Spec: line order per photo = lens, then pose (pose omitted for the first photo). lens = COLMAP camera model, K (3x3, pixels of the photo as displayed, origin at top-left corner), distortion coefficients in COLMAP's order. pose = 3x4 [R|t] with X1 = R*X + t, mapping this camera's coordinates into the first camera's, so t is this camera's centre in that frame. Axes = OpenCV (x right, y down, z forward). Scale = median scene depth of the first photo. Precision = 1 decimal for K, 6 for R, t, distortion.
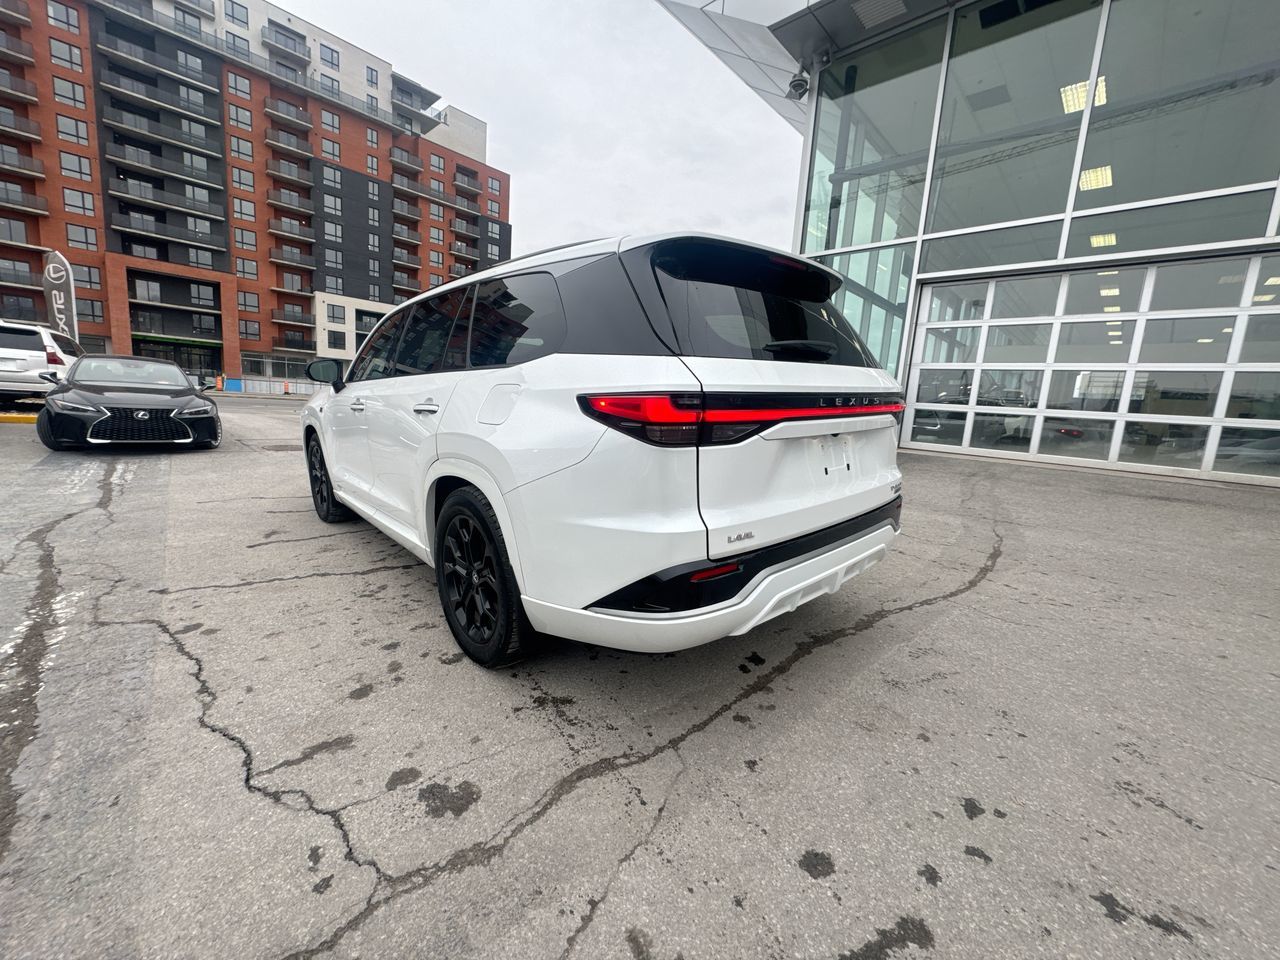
lens RADIAL K [[506.9, 0, 639.7], [0, 506.9, 479.7], [0, 0, 1]] dist [-0.002269, -0.000175]
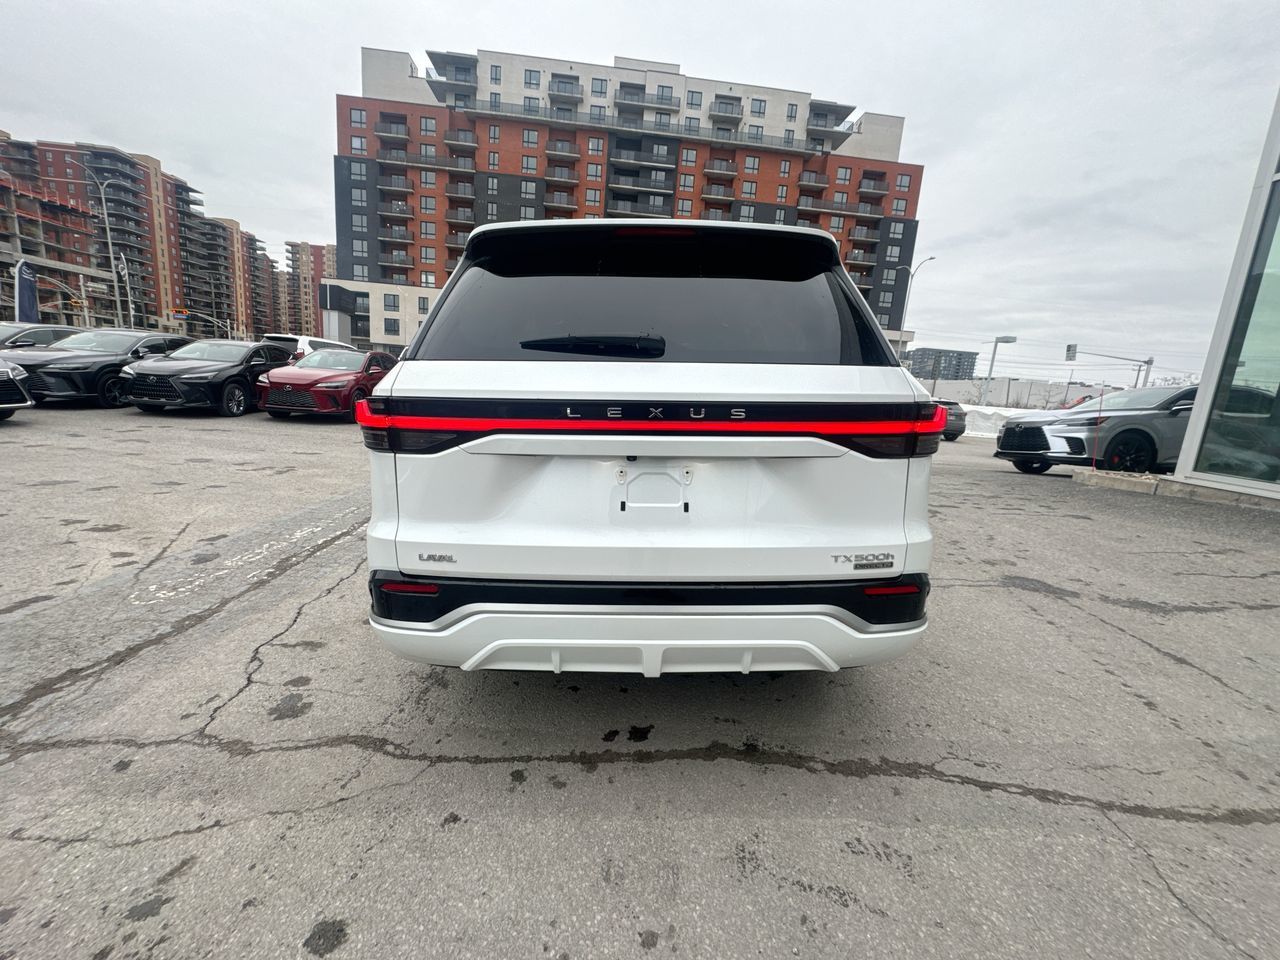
lens RADIAL K [[506.9, 0, 640.7], [0, 506.9, 481.6], [0, 0, 1]] dist [-0.002269, -0.000175]
pose [[0.747203, 0.113337, -0.654861, 0.539155], [-0.124098, 0.991815, 0.030057, -0.048400], [0.652907, 0.058808, 0.755152, 0.284103]]
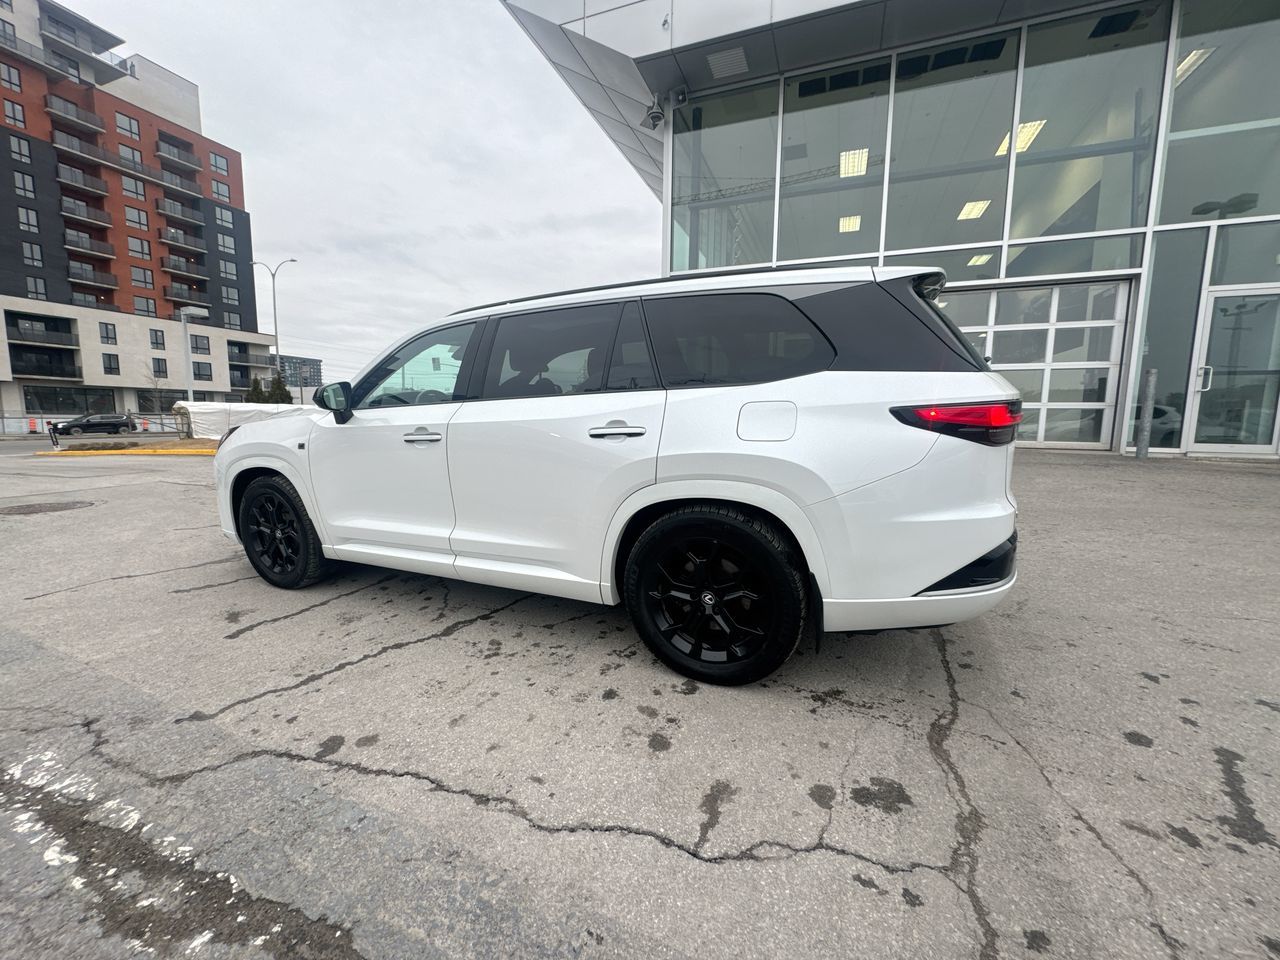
lens RADIAL K [[506.9, 0, 640.5], [0, 506.9, 481.2], [0, 0, 1]] dist [-0.002269, -0.000175]
pose [[0.918875, -0.105720, 0.380121, -0.581529], [0.110950, 0.993792, 0.008194, -0.041153], [-0.378627, 0.034645, 0.924901, 0.097183]]
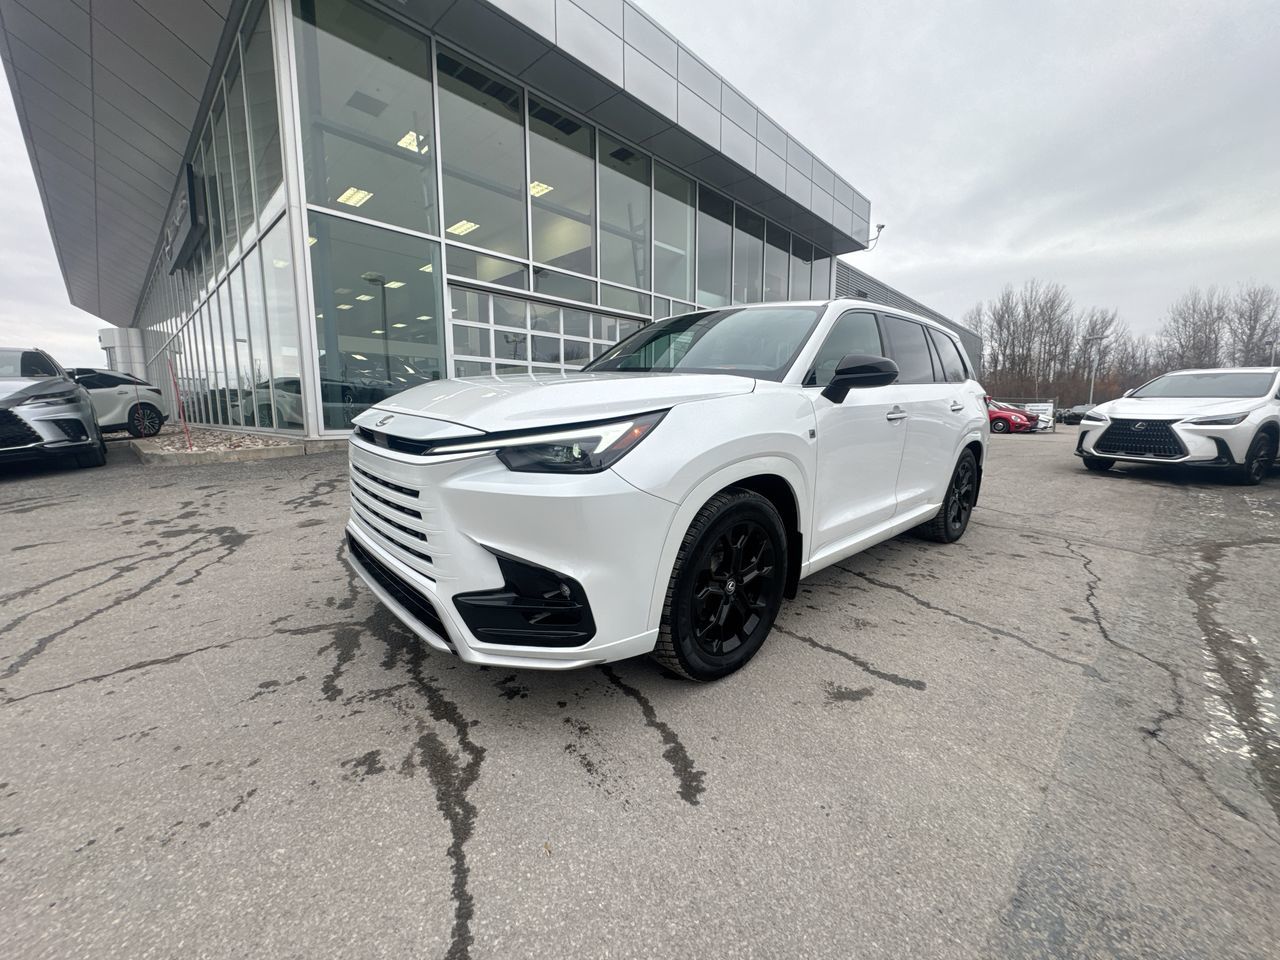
lens RADIAL K [[506.9, 0, 642.3], [0, 506.9, 476.2], [0, 0, 1]] dist [-0.002269, -0.000175]
pose [[-0.013809, -0.191296, 0.981435, -1.549155], [0.151675, 0.969770, 0.191157, -0.297568], [-0.988334, 0.151499, 0.015623, 1.537138]]
